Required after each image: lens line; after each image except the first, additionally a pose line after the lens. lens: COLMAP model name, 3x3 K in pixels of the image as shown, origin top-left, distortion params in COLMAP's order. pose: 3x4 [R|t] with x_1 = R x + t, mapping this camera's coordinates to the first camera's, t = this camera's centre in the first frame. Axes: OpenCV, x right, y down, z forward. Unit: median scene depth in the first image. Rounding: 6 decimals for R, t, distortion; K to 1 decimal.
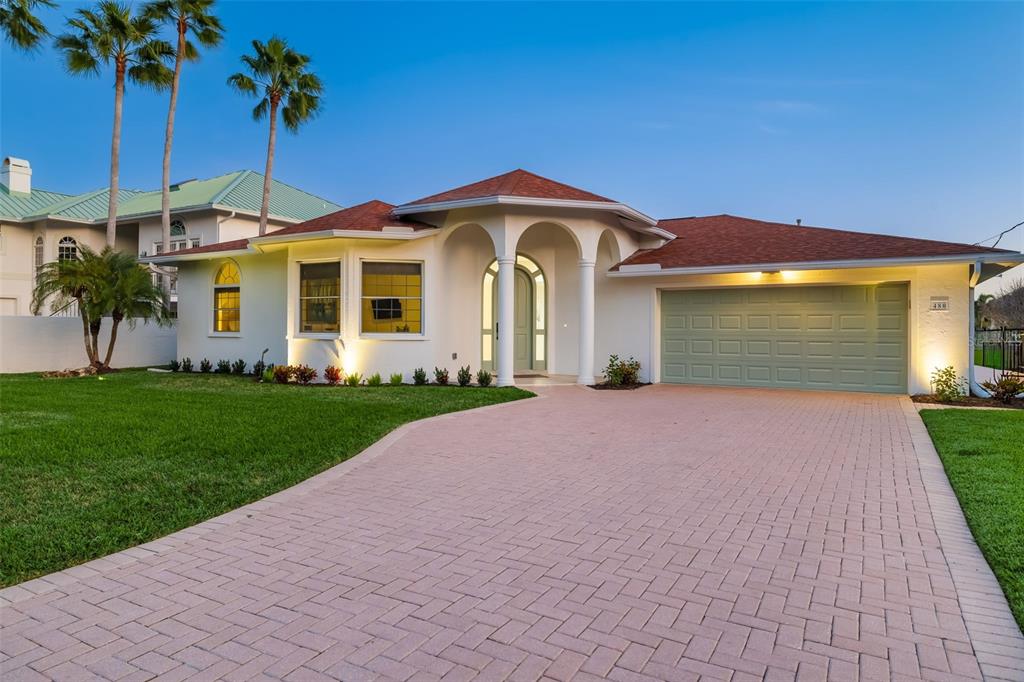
lens RADIAL K [[622.2, 0, 512.0], [0, 622.2, 327.5], [0, 0, 1]] dist [0.000444, -0.000506]
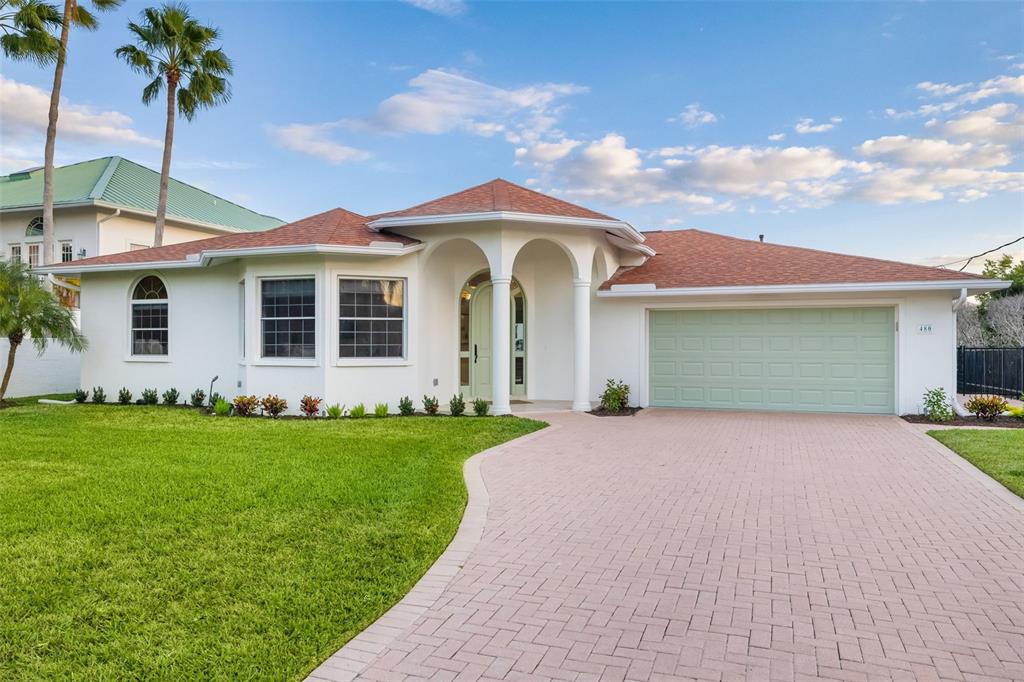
lens RADIAL K [[698.8, 0, 512.0], [0, 698.8, 341.0], [0, 0, 1]] dist [-0.002776, 0.001727]
pose [[0.987344, -0.004426, 0.158529, -0.150939], [0.004105, 0.999989, 0.002350, -0.017081], [-0.158538, -0.001670, 0.987351, -0.032420]]
